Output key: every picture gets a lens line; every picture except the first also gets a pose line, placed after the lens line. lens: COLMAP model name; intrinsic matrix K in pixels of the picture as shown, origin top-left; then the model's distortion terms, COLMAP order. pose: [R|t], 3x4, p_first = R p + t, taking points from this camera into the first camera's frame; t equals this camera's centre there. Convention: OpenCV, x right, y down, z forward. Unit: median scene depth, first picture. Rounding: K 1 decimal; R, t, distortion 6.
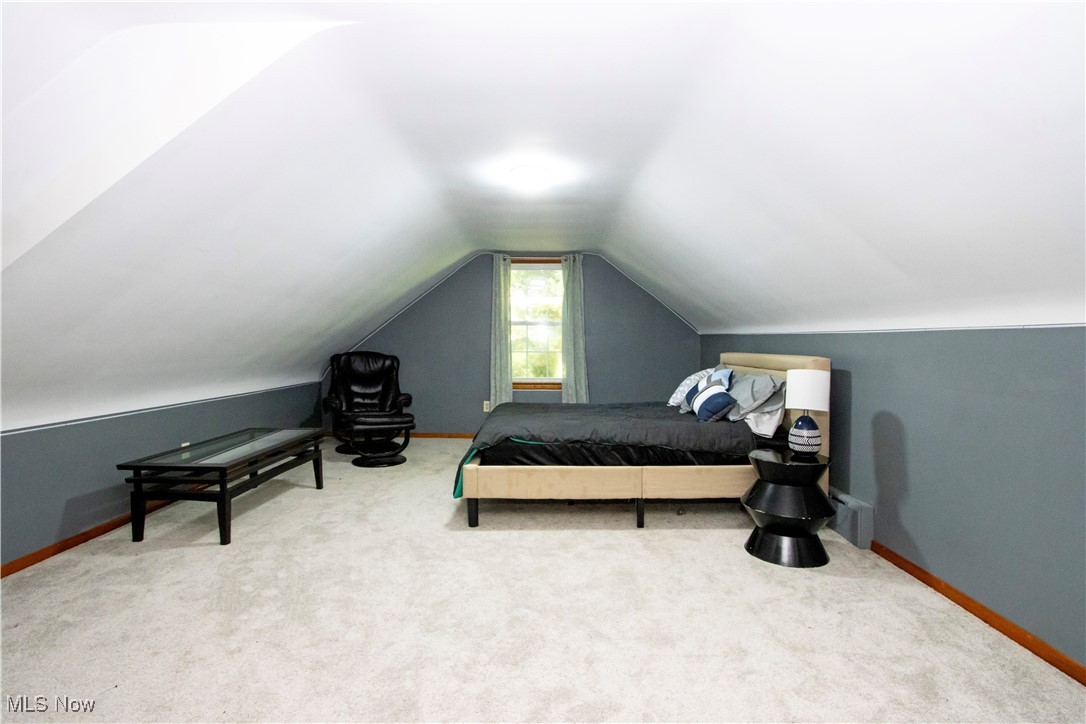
lens RADIAL K [[510.9, 0, 543.2], [0, 510.9, 363.0], [0, 0, 1]] dist [-0.002068, -0.000076]
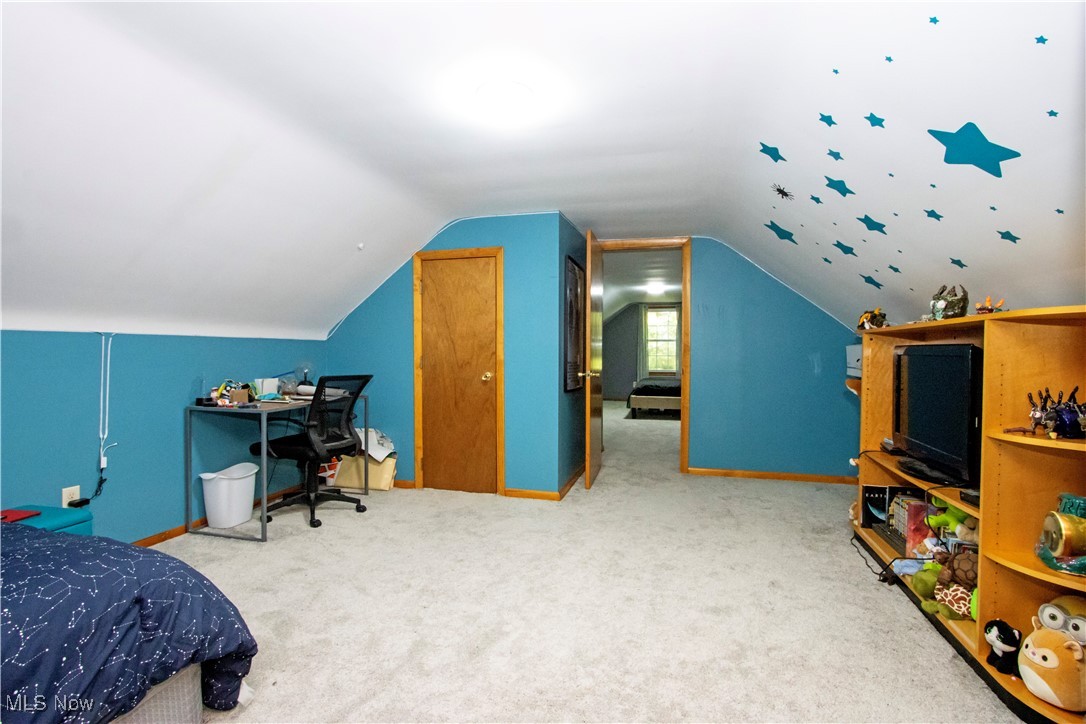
lens RADIAL K [[510.9, 0, 539.8], [0, 510.9, 357.5], [0, 0, 1]] dist [-0.002068, -0.000076]
pose [[0.962471, 0.010457, -0.271183, 0.066489], [-0.008760, 0.999934, 0.007467, -0.025268], [0.271243, -0.004811, 0.962499, -0.956535]]
